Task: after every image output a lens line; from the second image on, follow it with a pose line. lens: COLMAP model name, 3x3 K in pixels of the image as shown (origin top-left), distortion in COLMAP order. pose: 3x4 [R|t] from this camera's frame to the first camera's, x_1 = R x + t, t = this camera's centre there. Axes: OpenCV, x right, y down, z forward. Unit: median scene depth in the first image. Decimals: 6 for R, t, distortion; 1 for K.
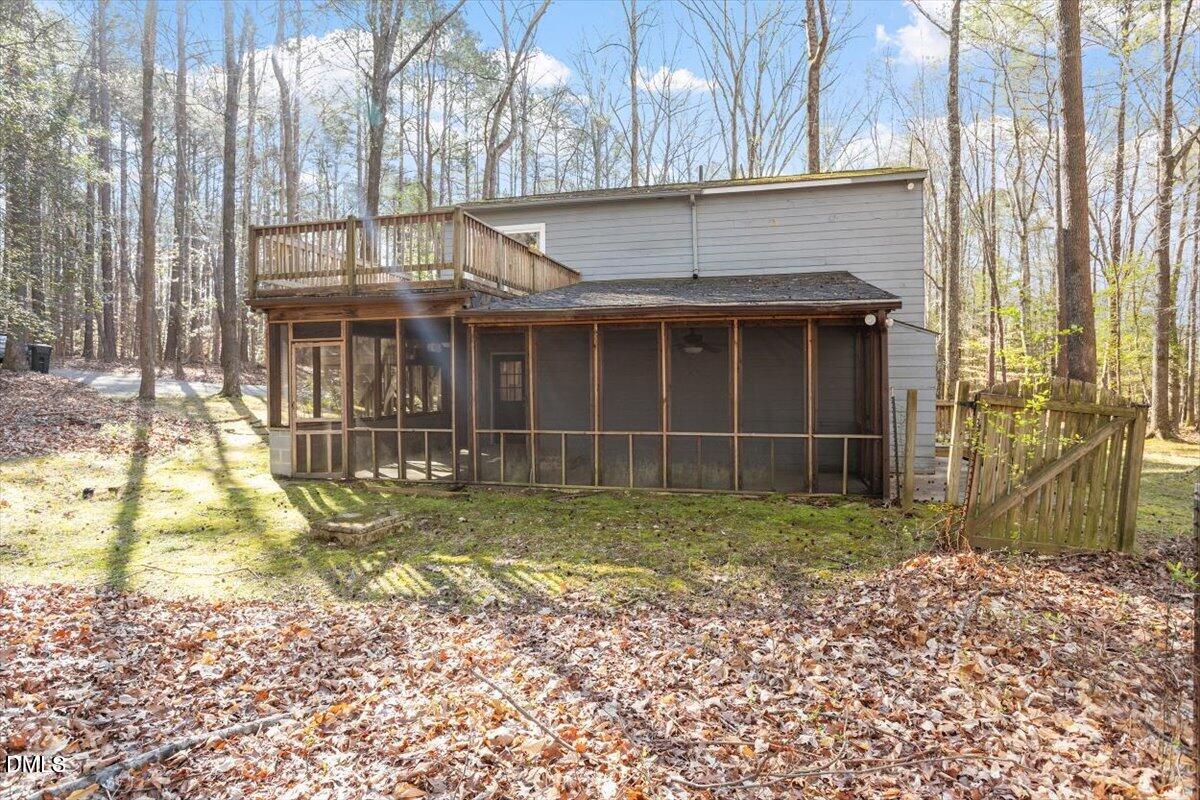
lens RADIAL K [[589.4, 0, 596.7], [0, 589.4, 393.8], [0, 0, 1]] dist [-0.001568, 0.000210]
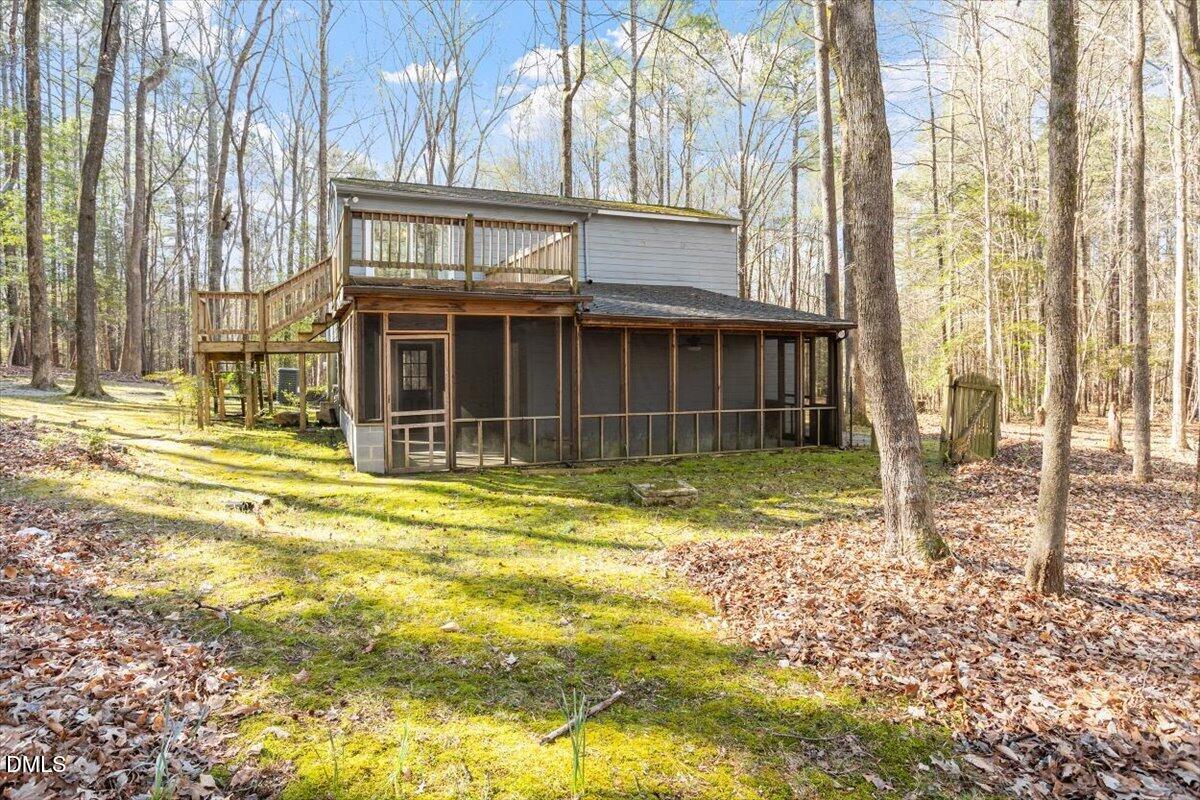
lens RADIAL K [[576.1, 0, 599.9], [0, 576.1, 381.4], [0, 0, 1]] dist [-0.000664, 0.000017]
pose [[0.850723, -0.012991, 0.525453, -0.717420], [0.012226, 0.999913, 0.004926, -0.009477], [-0.525472, 0.002233, 0.850808, 0.017767]]
